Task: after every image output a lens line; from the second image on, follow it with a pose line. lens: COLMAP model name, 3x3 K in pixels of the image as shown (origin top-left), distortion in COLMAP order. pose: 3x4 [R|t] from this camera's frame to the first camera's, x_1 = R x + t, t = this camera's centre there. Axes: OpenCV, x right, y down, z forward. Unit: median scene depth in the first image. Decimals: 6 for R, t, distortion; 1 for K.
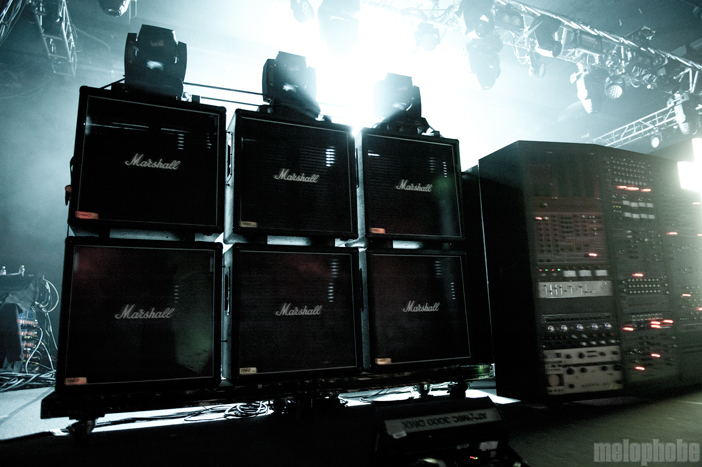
lens RADIAL K [[477.8, 0, 353.0], [0, 477.8, 231.6], [0, 0, 1]] dist [-0.051316, -0.000323]
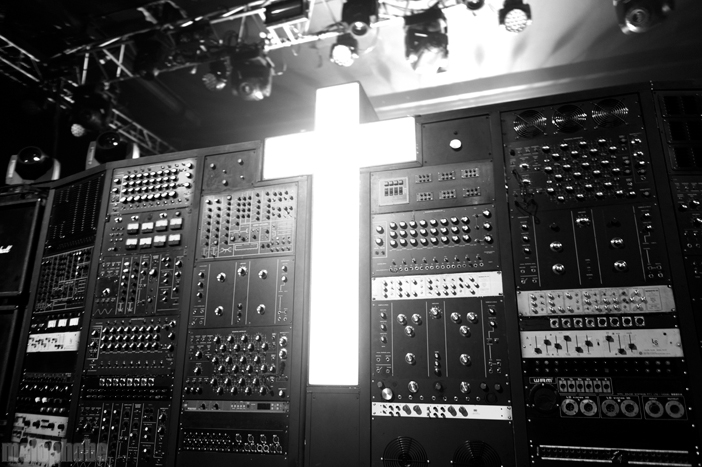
lens RADIAL K [[515.8, 0, 350.3], [0, 515.8, 232.9], [0, 0, 1]] dist [-0.008714, -0.006156]
pose [[0.730779, -0.148546, -0.666256, 1.400542], [0.082922, 0.988125, -0.129357, 0.086043], [0.677559, 0.039284, 0.734418, 0.637989]]
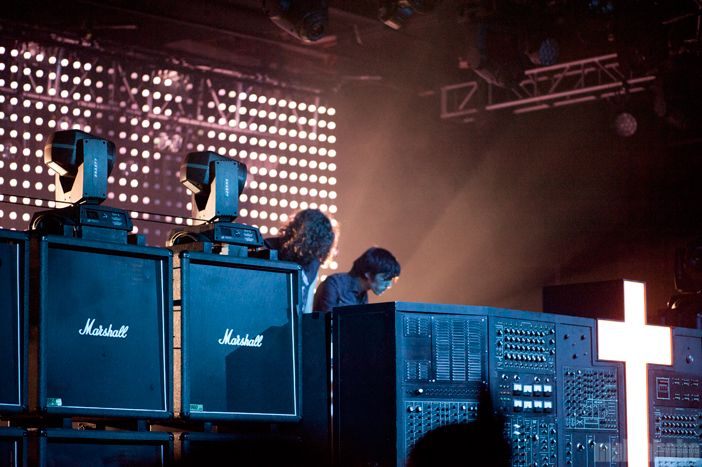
lens RADIAL K [[2177.4, 0, 350.8], [0, 2177.4, 233.7], [0, 0, 1]] dist [0.083188, 0.000000]
pose [[0.905651, 0.078701, 0.416656, -1.117292], [-0.095186, 0.995280, 0.018904, -0.345192], [-0.413201, -0.056780, 0.908868, -2.019590]]
